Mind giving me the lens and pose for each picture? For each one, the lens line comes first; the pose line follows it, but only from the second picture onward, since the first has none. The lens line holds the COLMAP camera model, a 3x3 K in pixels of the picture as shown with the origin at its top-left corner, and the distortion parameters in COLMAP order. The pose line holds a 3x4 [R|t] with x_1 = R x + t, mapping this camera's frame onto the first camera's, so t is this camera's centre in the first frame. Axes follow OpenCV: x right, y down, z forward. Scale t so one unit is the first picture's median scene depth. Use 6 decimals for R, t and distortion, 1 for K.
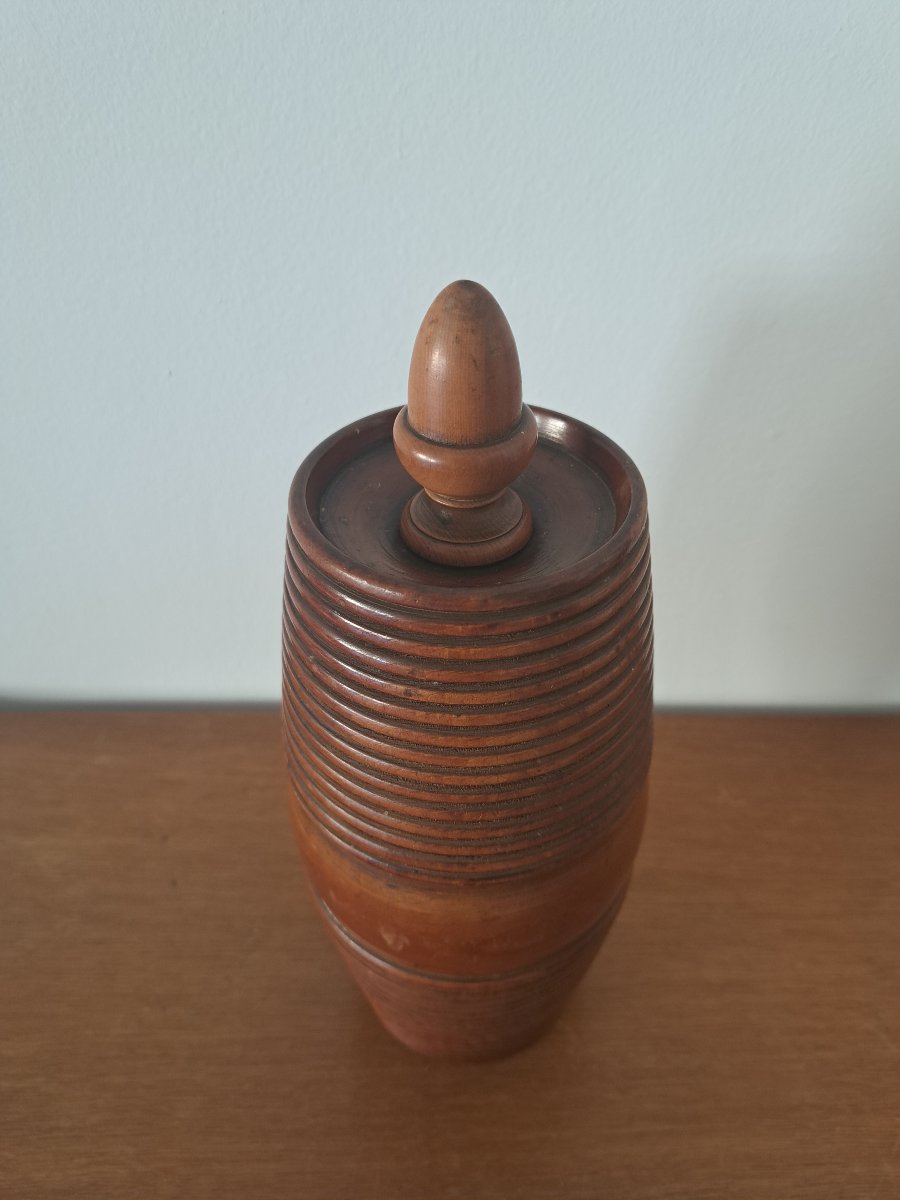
lens RADIAL K [[887.9, 0, 469.7], [0, 887.9, 594.6], [0, 0, 1]] dist [-0.013279, 0.000437]
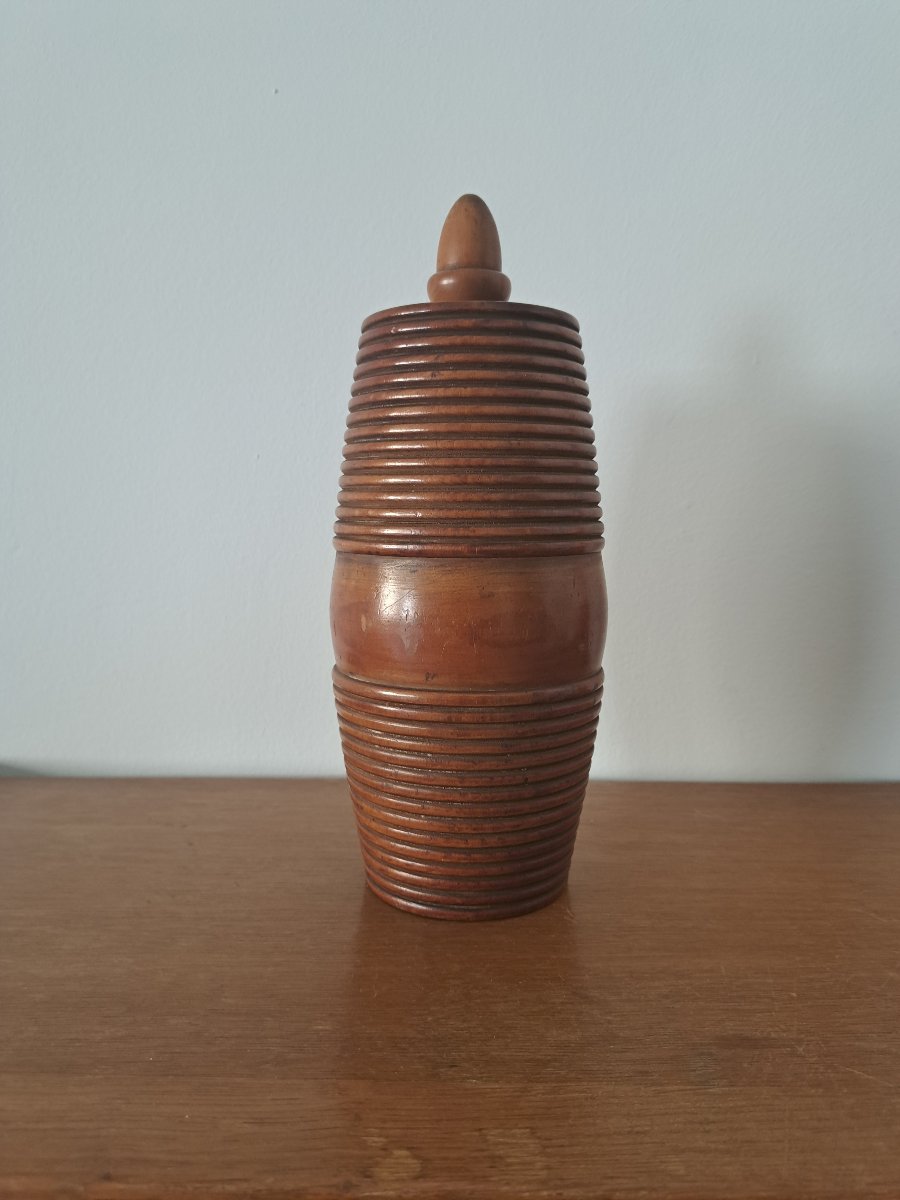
lens RADIAL K [[859.7, 0, 450.0], [0, 859.7, 600.0], [0, 0, 1]] dist [0.000204, -0.004966]
pose [[0.999946, 0.005772, -0.008631, -0.016065], [-0.009568, 0.835045, -0.550099, 0.825399], [0.004033, 0.550152, 0.835055, -0.037977]]
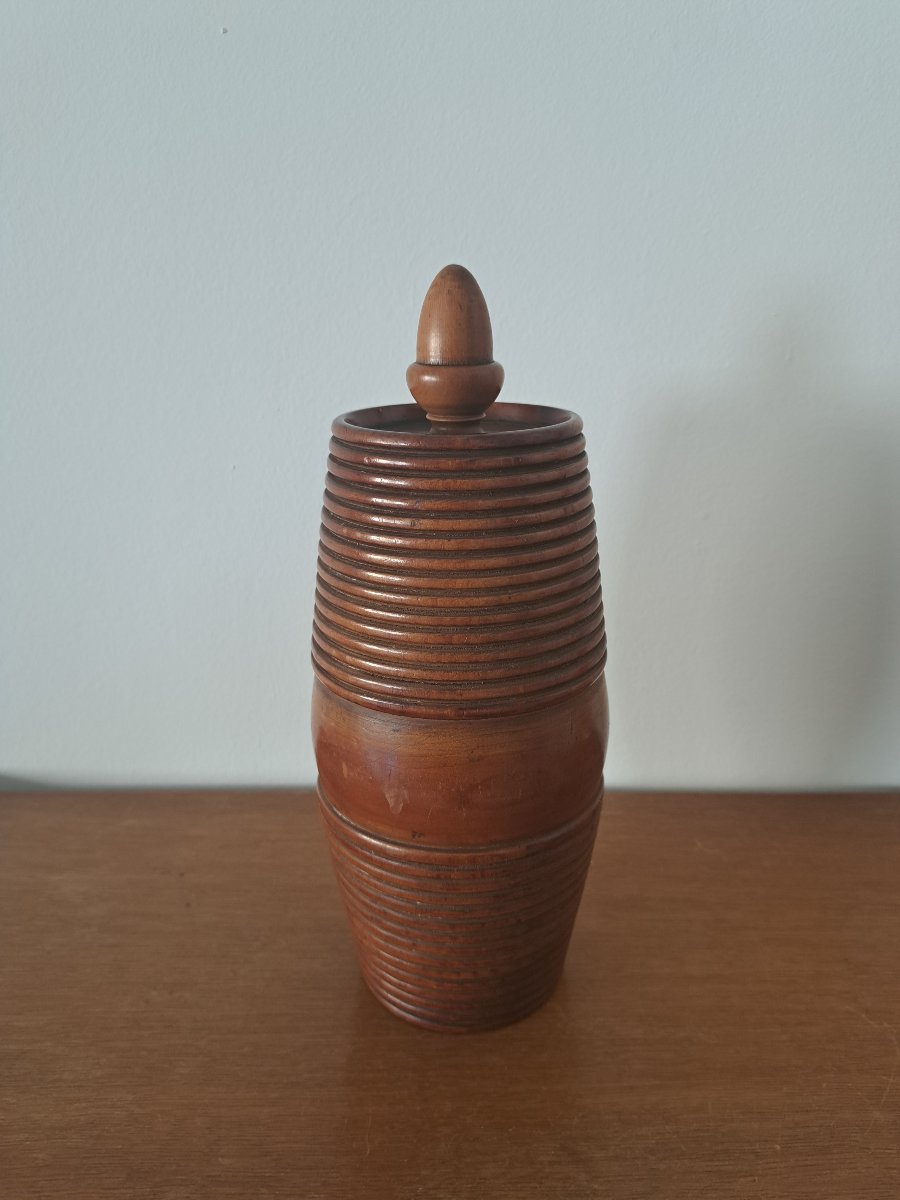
lens RADIAL K [[867.9, 0, 457.1], [0, 867.9, 596.0], [0, 0, 1]] dist [-0.002470, -0.004576]
pose [[0.999861, -0.003468, -0.016281, 0.013515], [-0.002601, 0.933478, -0.358625, 0.448754], [0.016442, 0.358617, 0.933340, -0.140203]]
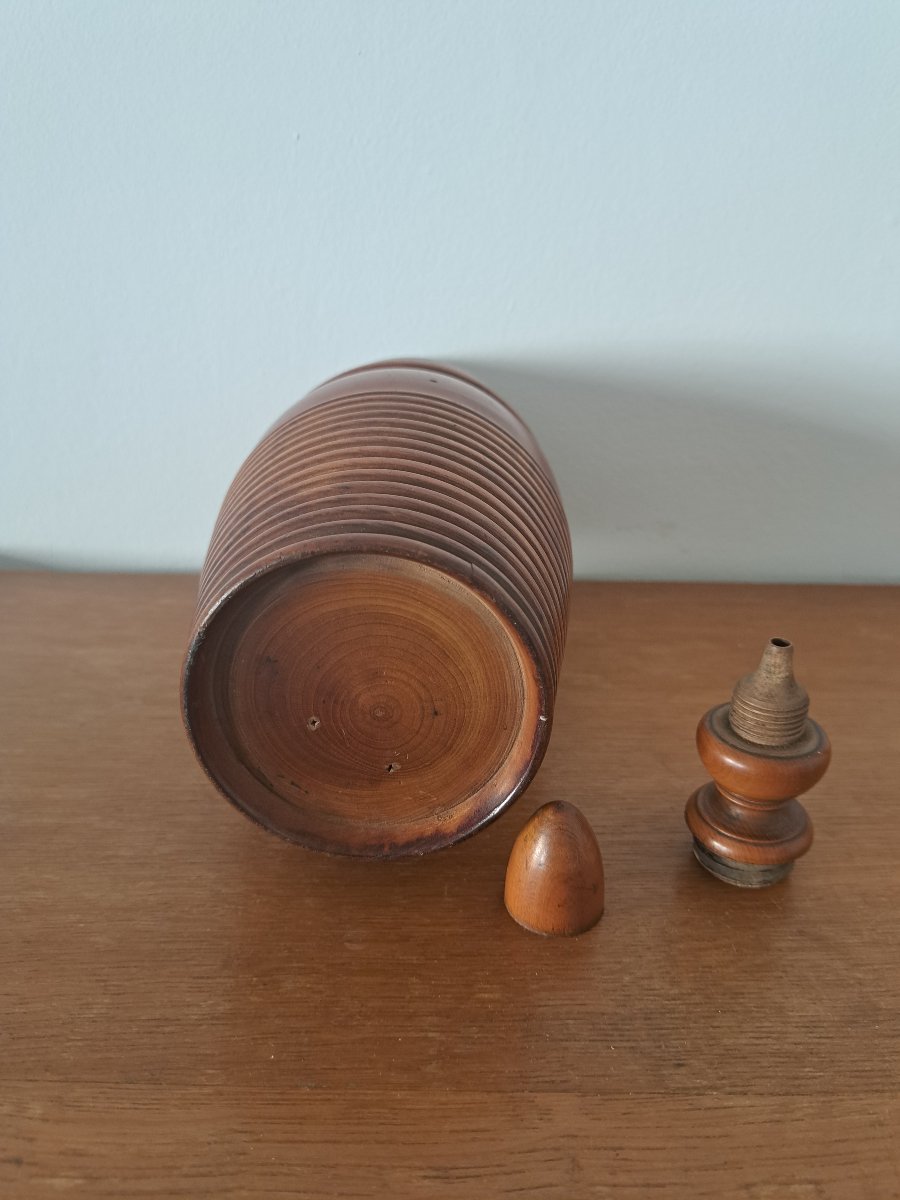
lens RADIAL K [[879.8, 0, 467.8], [0, 879.8, 600.2], [0, 0, 1]] dist [0.000367, -0.027279]
pose [[0.999807, 0.014600, 0.013169, -0.176250], [-0.010784, 0.967241, -0.253632, 0.592729], [-0.016441, 0.253441, 0.967211, 0.196289]]
